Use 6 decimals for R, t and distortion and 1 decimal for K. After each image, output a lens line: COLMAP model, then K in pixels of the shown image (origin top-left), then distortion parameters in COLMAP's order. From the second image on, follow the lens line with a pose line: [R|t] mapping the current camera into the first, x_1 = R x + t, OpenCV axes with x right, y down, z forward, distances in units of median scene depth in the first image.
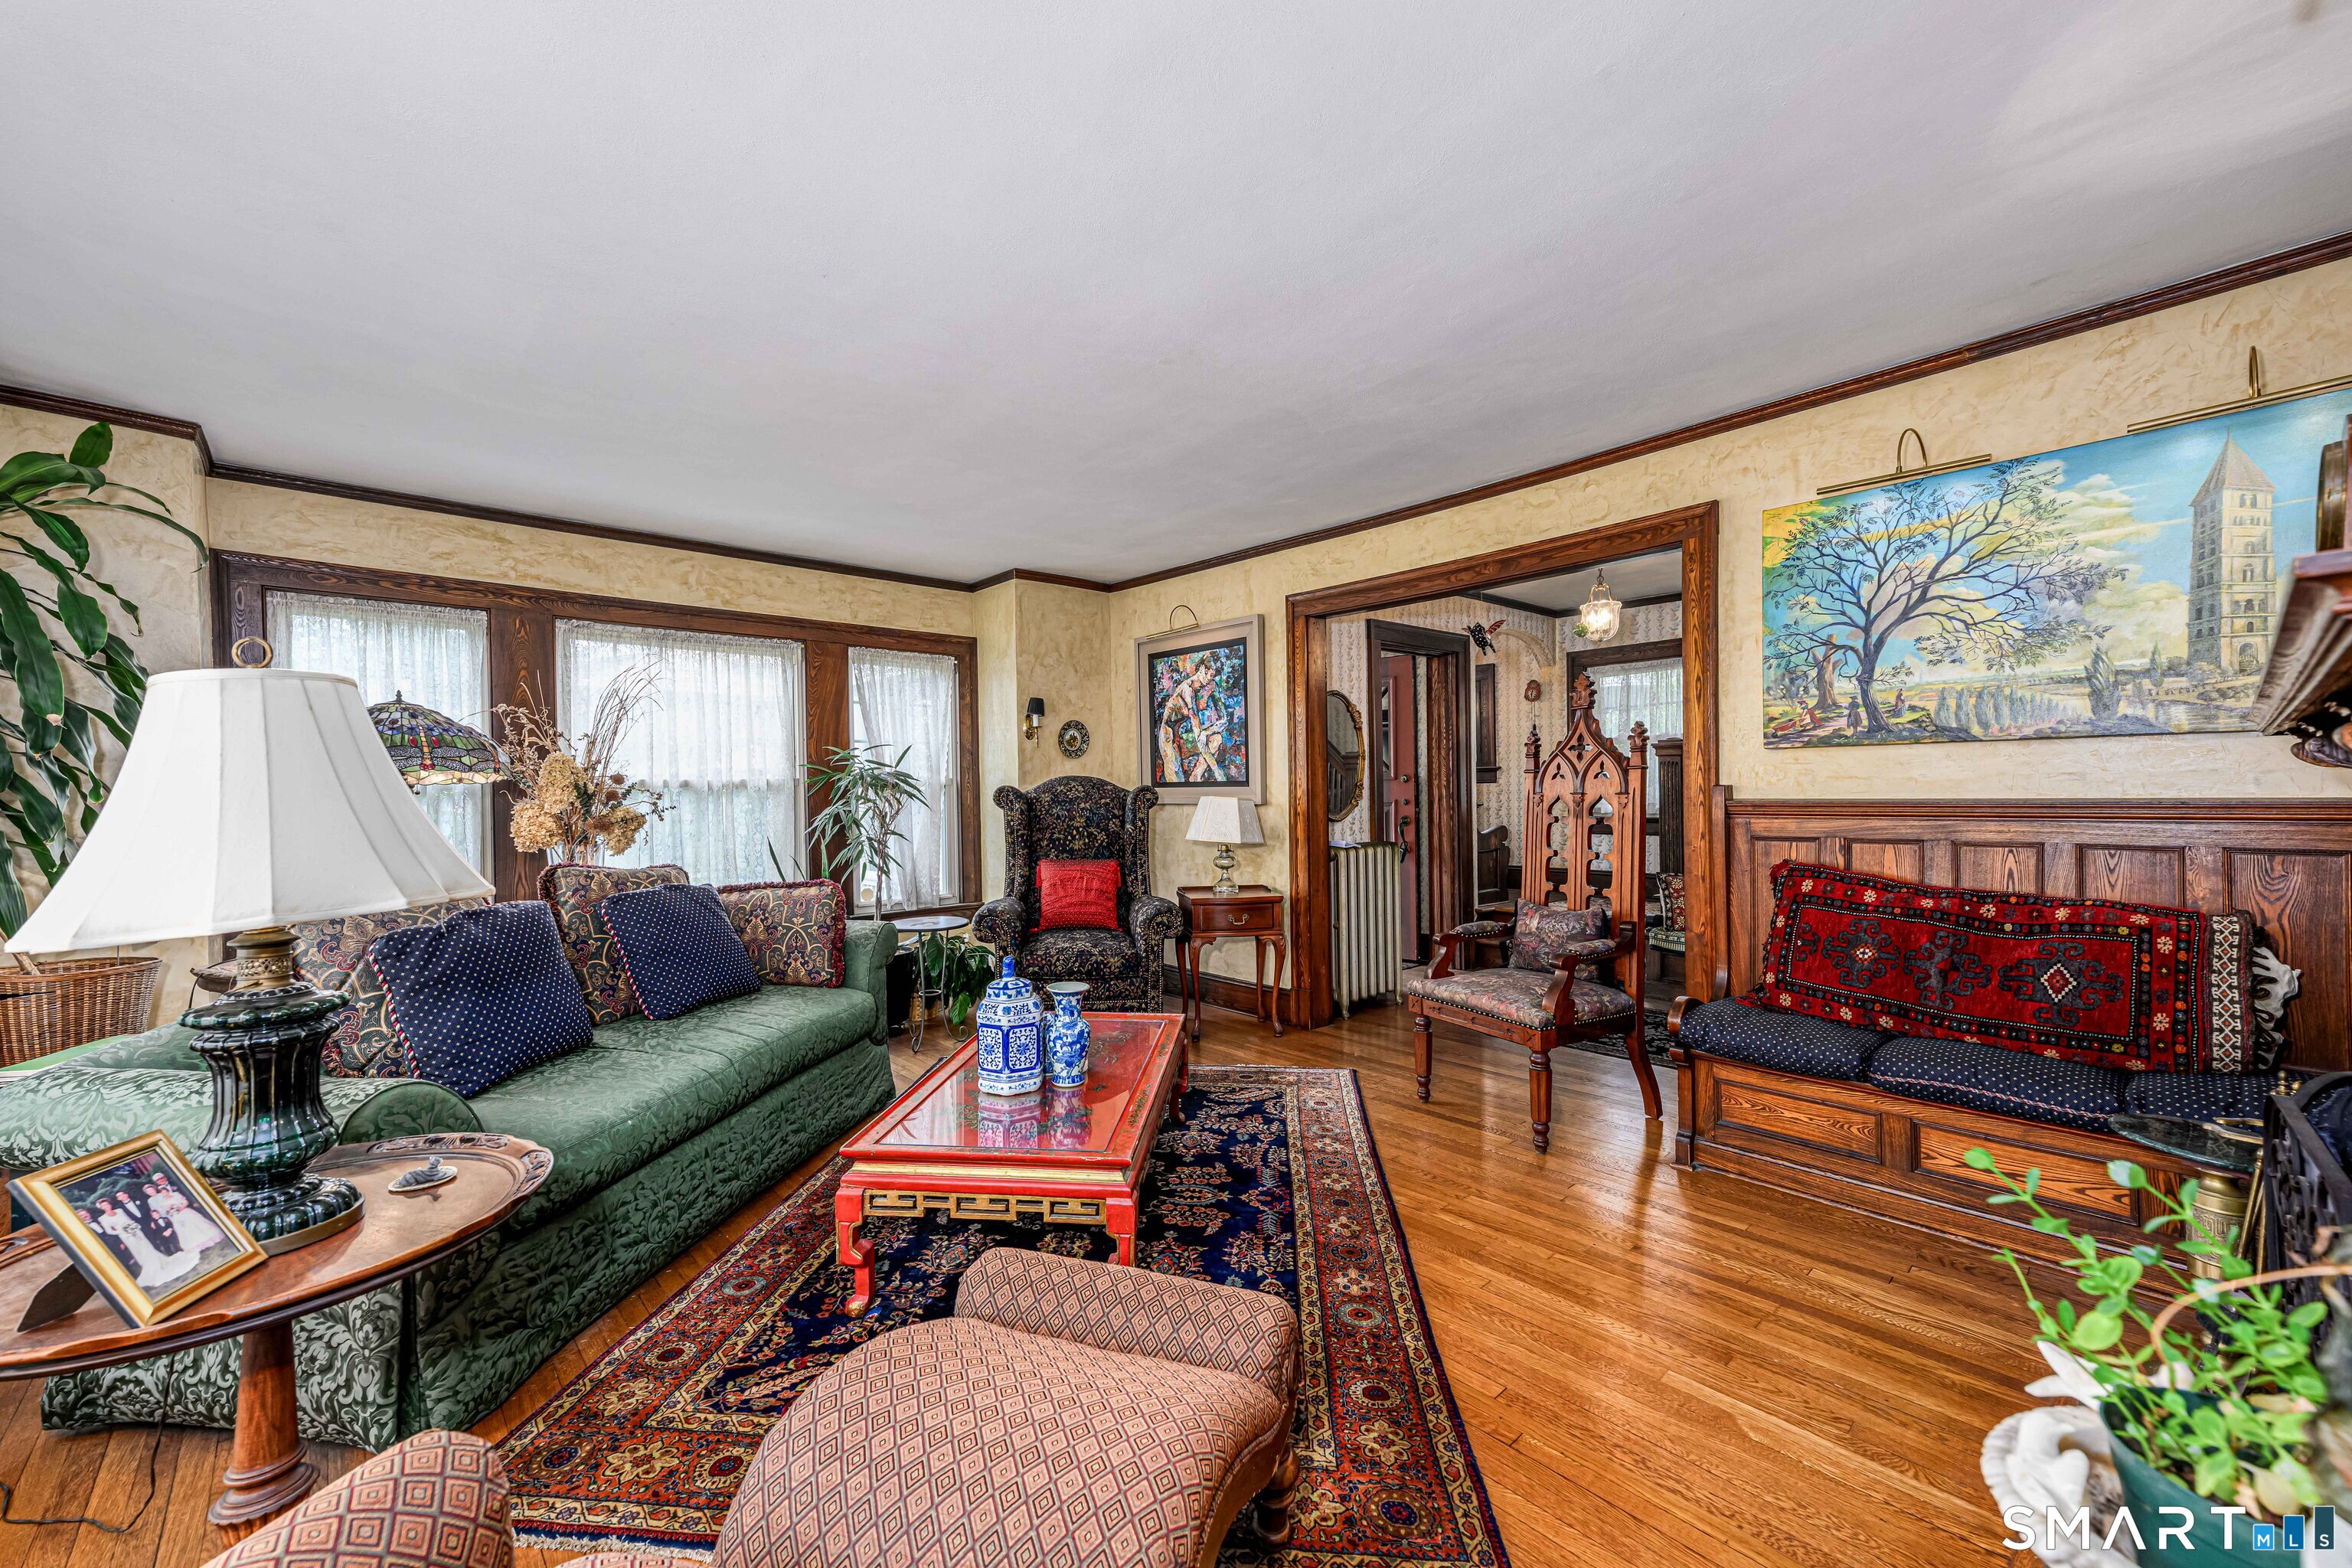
lens RADIAL K [[920.5, 0, 1161.4], [0, 920.5, 792.5], [0, 0, 1]] dist [0.024642, -0.000102]
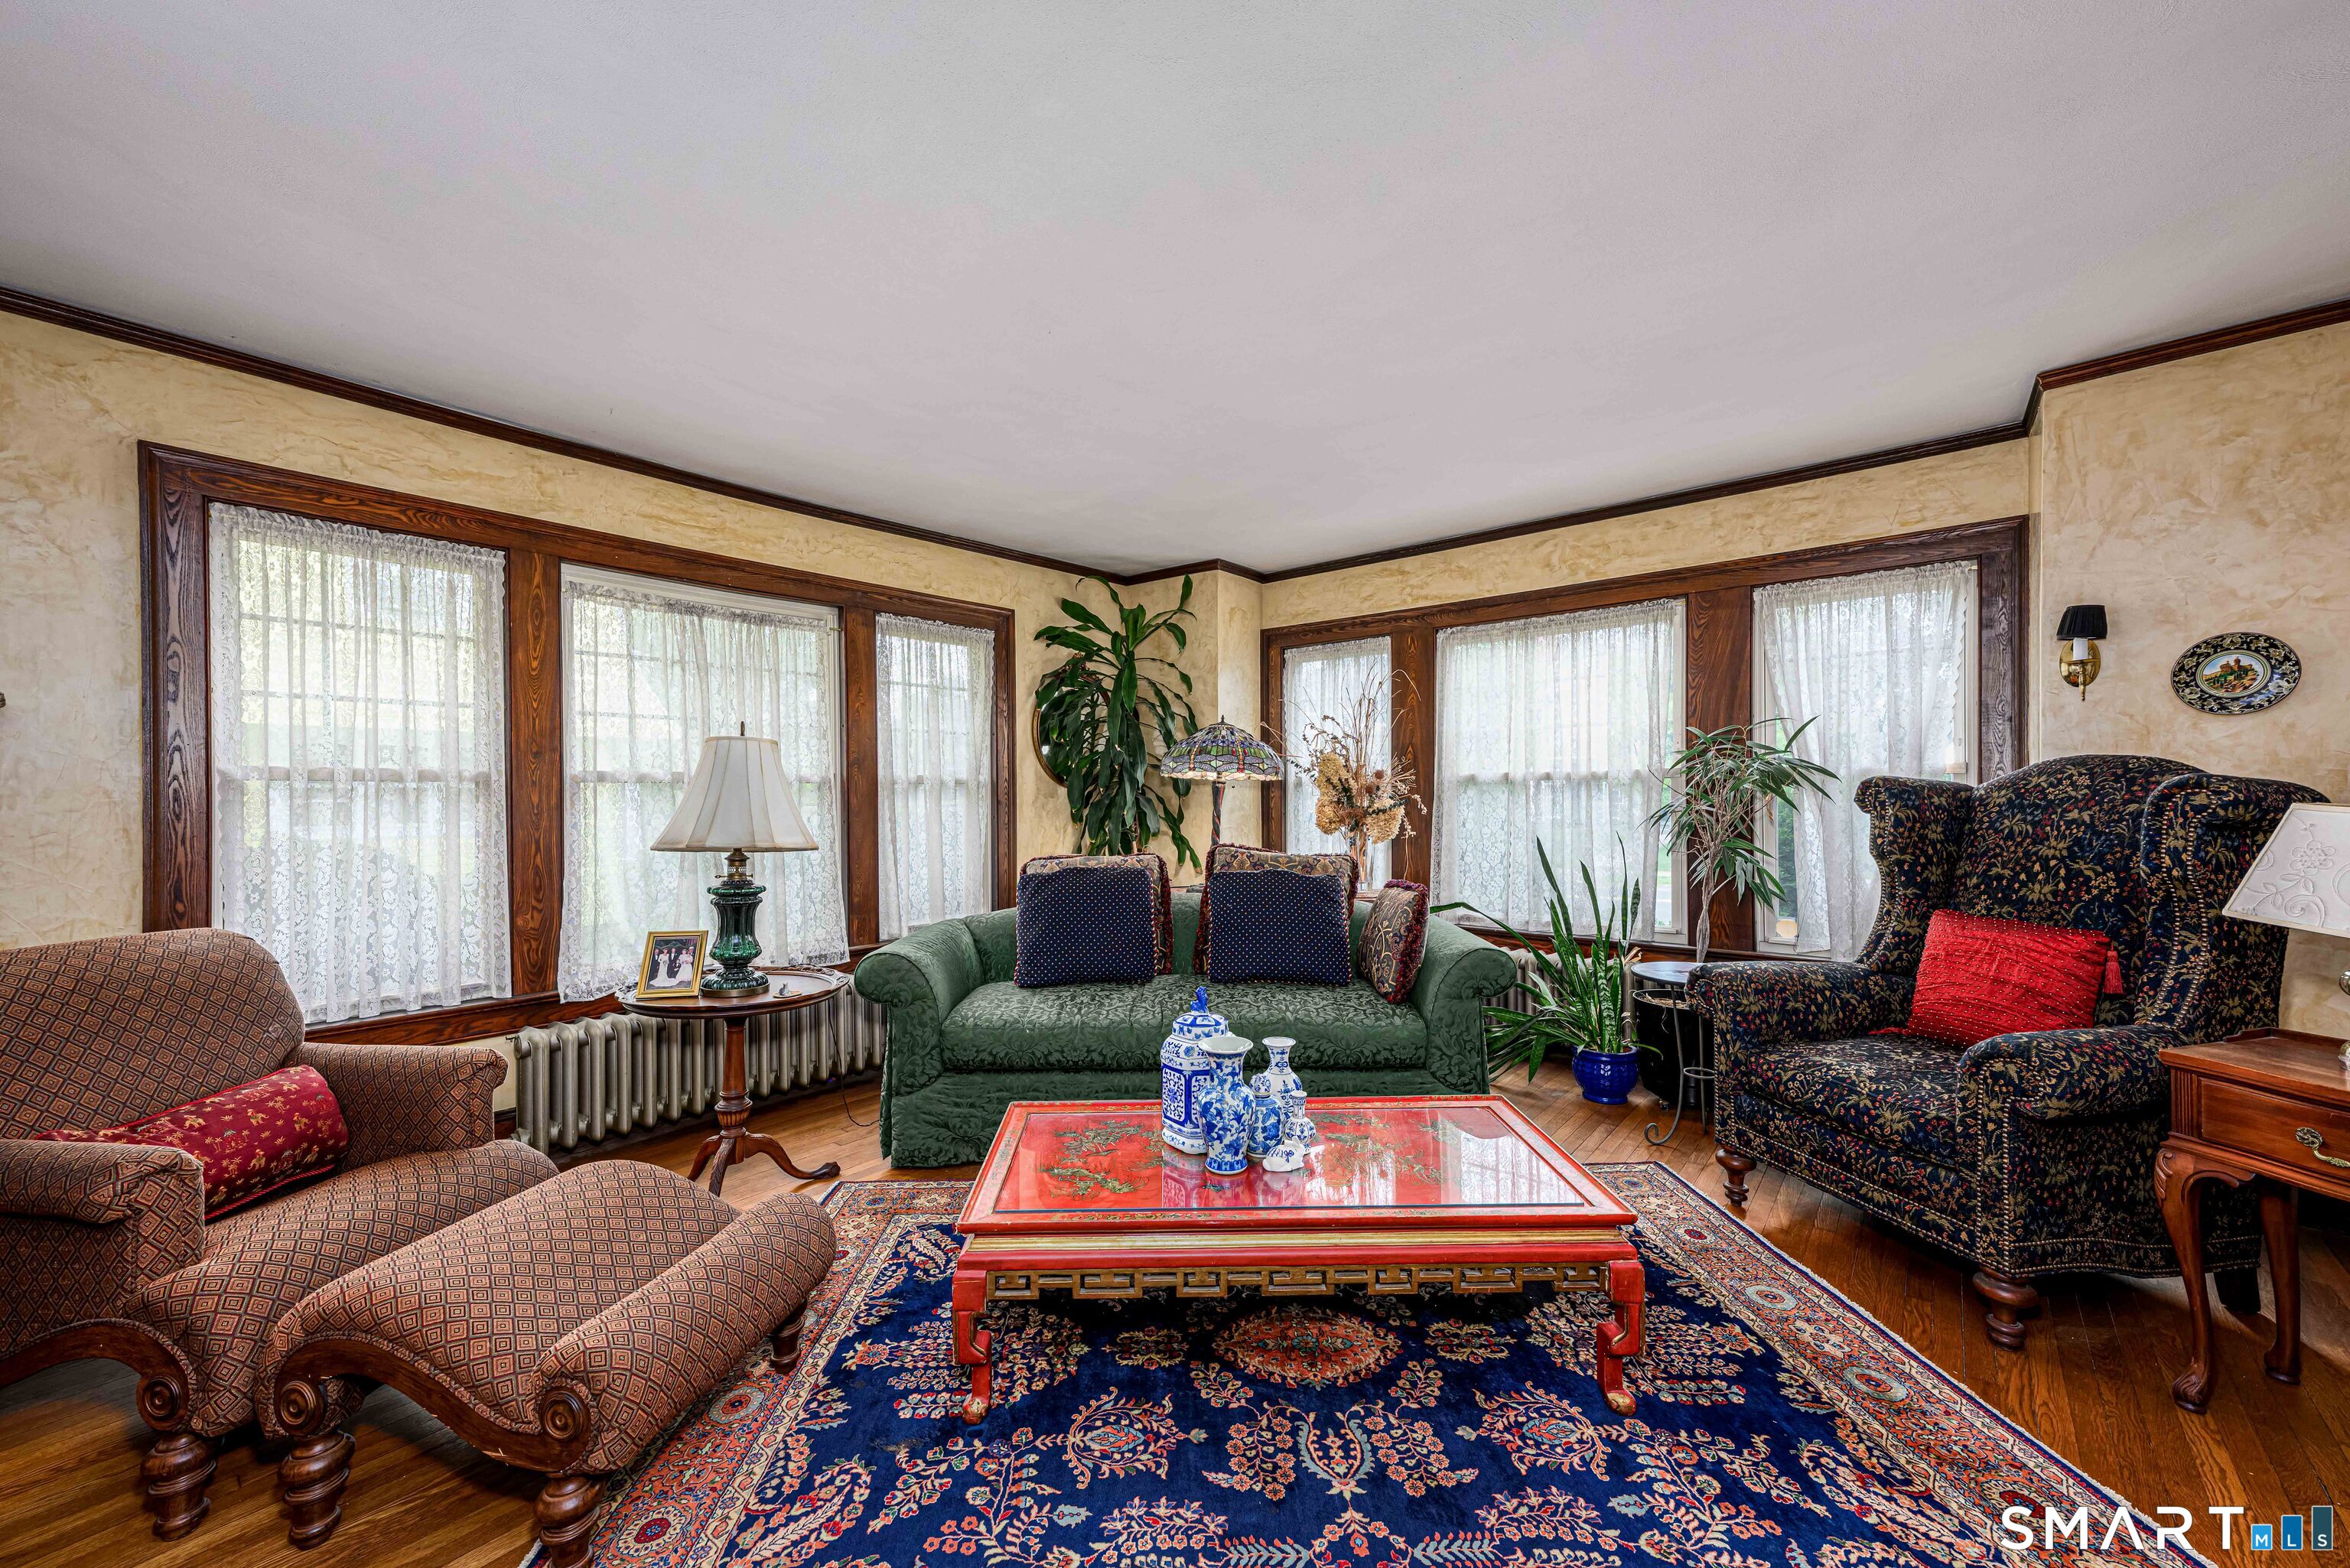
lens RADIAL K [[919.7, 0, 1157.7], [0, 919.7, 790.2], [0, 0, 1]] dist [0.024642, -0.000102]
pose [[0.131327, 0.010947, -0.991279, 0.389051], [0.003320, 0.999929, 0.011482, -0.007672], [0.991334, -0.004799, 0.131281, 0.495951]]
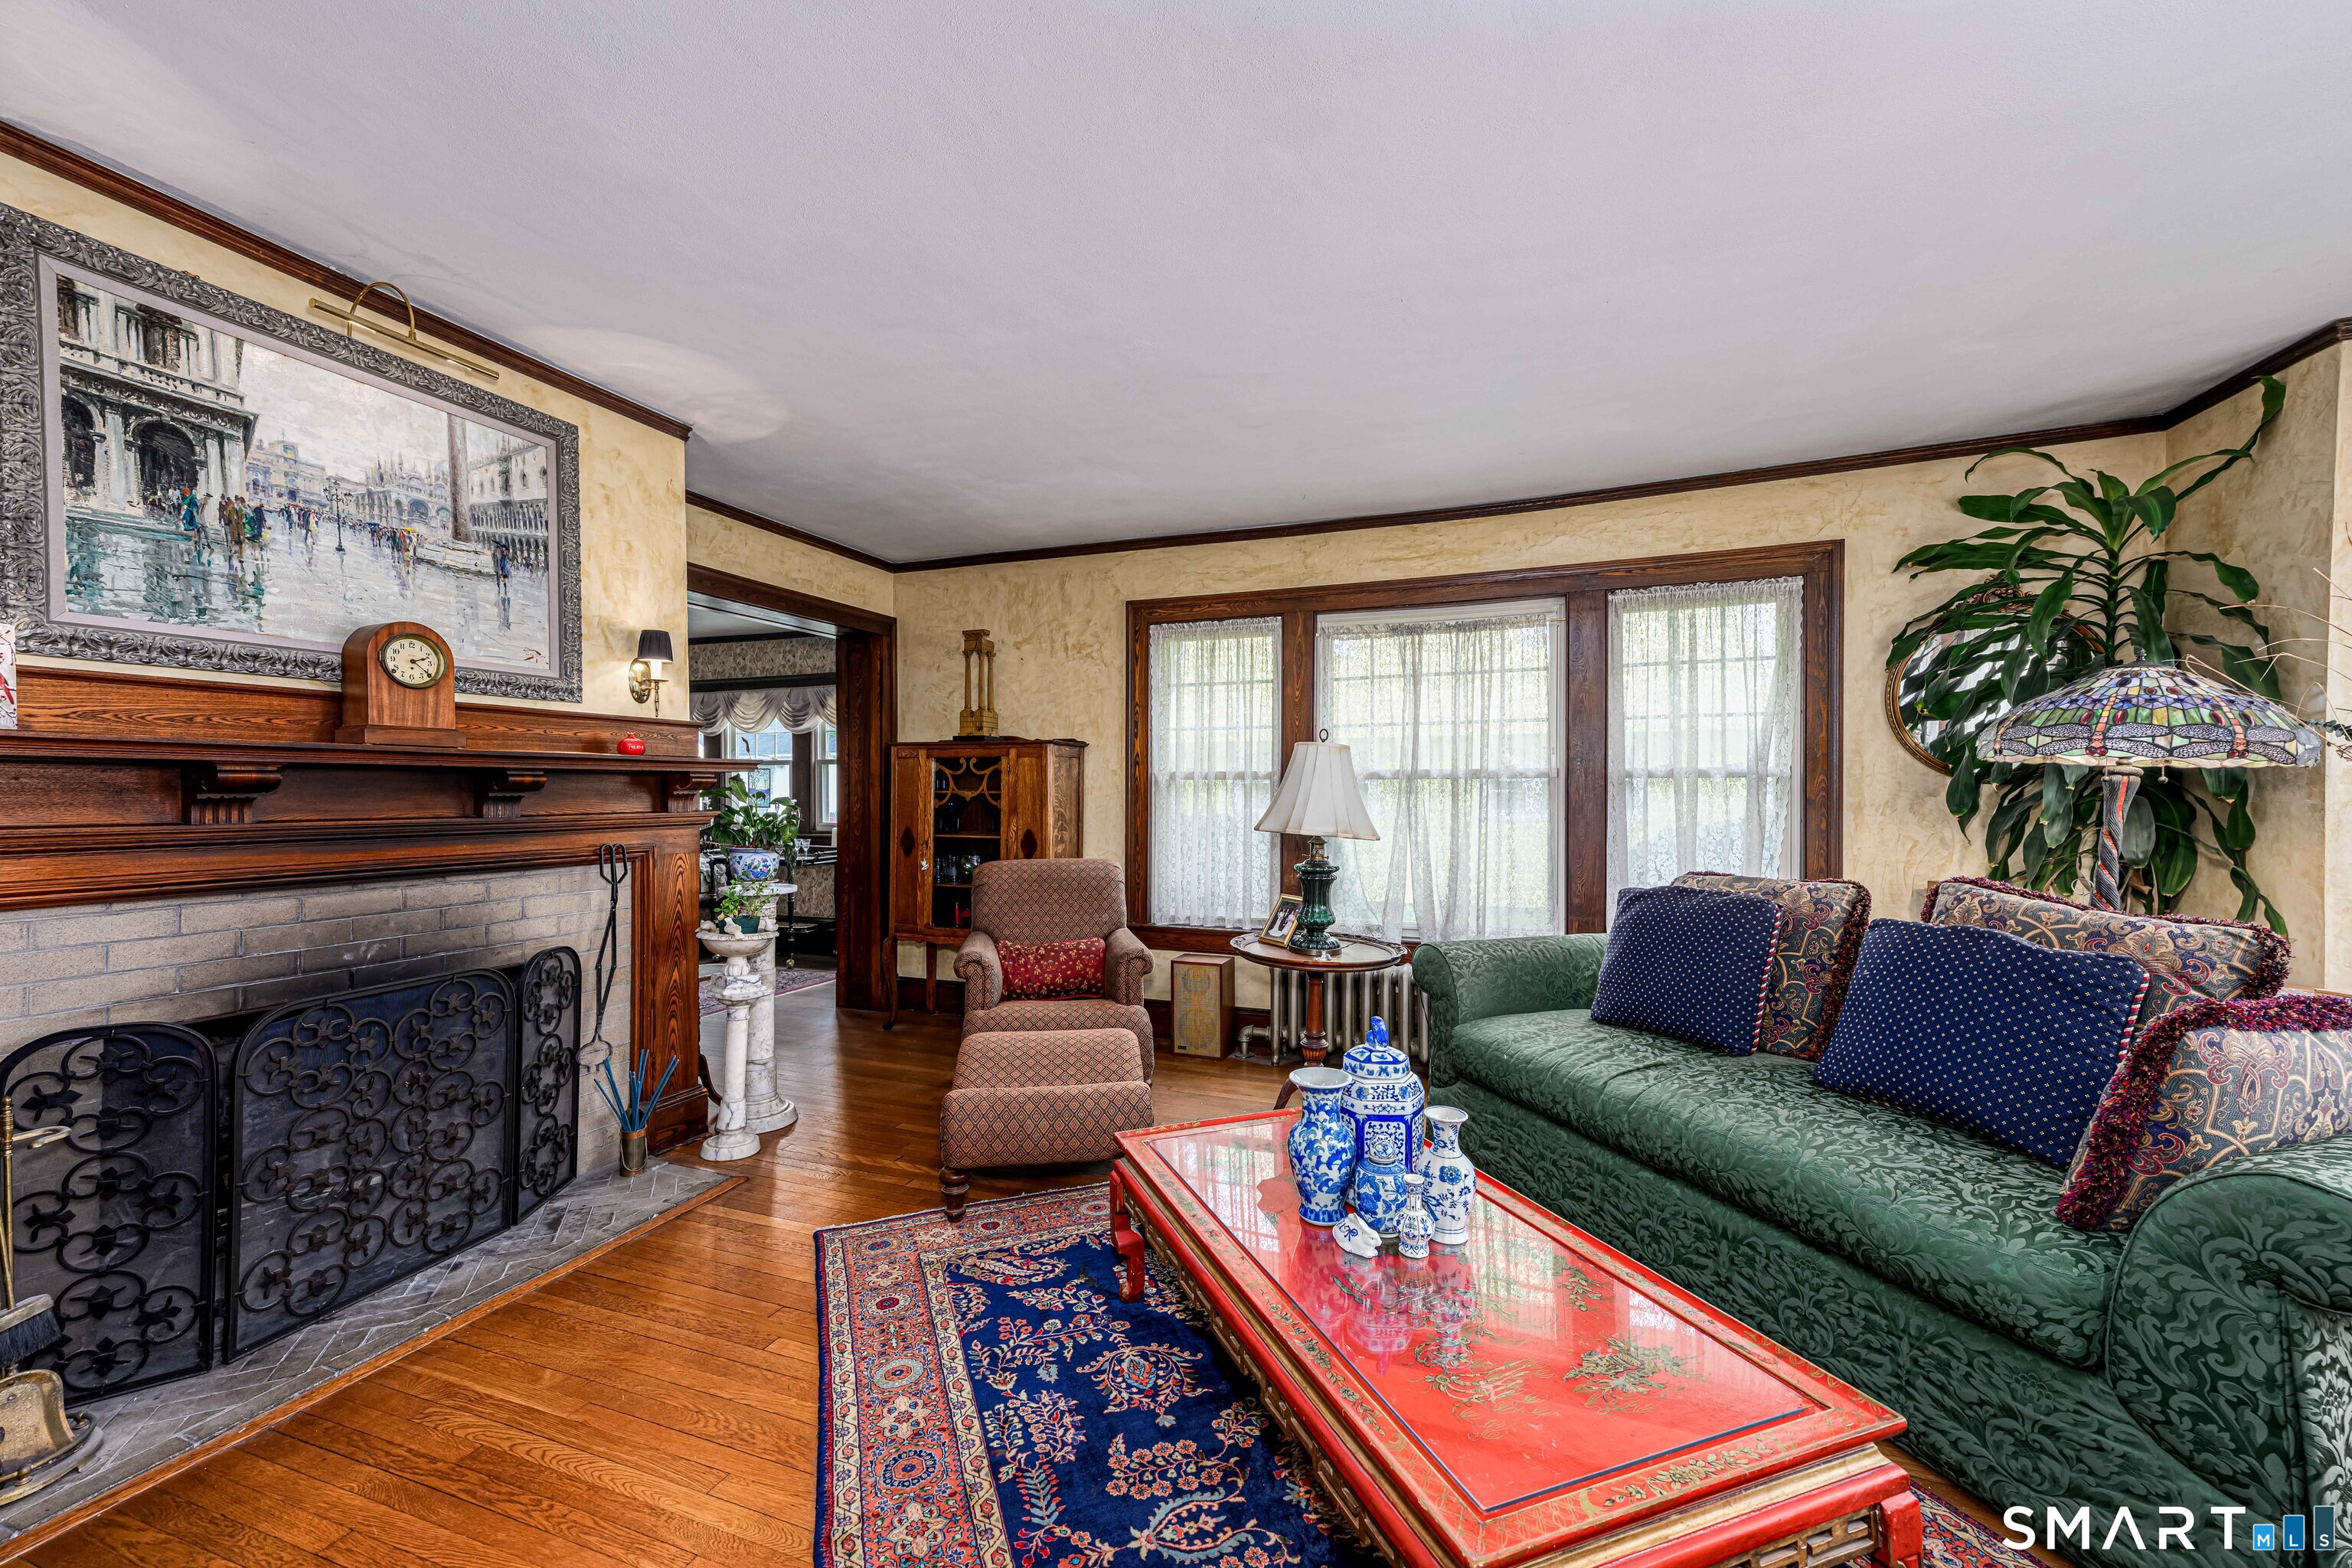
lens RADIAL K [[920.5, 0, 1159.8], [0, 920.5, 790.2], [0, 0, 1]] dist [0.024642, -0.000102]
pose [[-0.893630, 0.012780, -0.448622, 0.183553], [0.011401, 0.999918, 0.005776, -0.003391], [0.448659, 0.000046, -0.893703, 0.917312]]
